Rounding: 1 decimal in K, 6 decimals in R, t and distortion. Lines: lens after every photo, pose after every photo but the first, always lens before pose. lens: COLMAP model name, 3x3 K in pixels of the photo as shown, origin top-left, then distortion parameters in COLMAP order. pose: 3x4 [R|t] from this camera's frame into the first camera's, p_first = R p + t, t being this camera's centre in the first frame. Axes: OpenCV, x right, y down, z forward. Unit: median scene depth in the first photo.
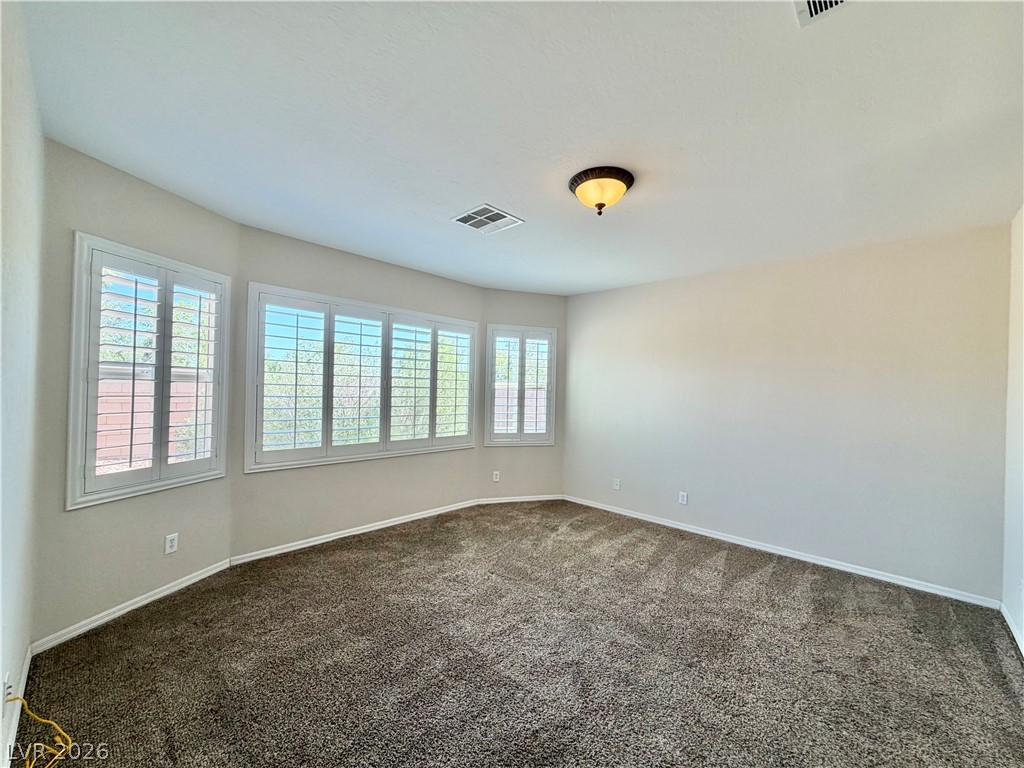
lens RADIAL K [[409.2, 0, 522.3], [0, 409.2, 386.5], [0, 0, 1]] dist [0.003584, 0.000377]
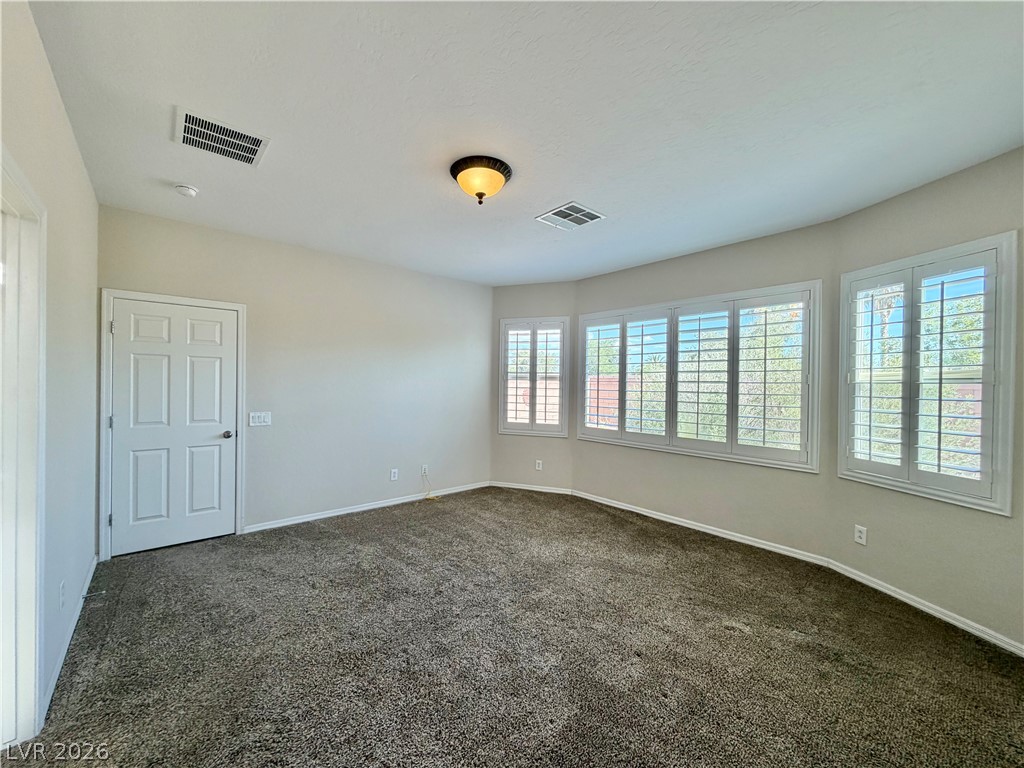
lens RADIAL K [[409.2, 0, 521.8], [0, 409.2, 383.9], [0, 0, 1]] dist [0.003584, 0.000377]
pose [[-0.095828, -0.017354, -0.995247, 0.692240], [-0.002438, 0.999849, -0.017199, 0.023676], [0.995395, 0.000778, -0.095856, 0.722590]]
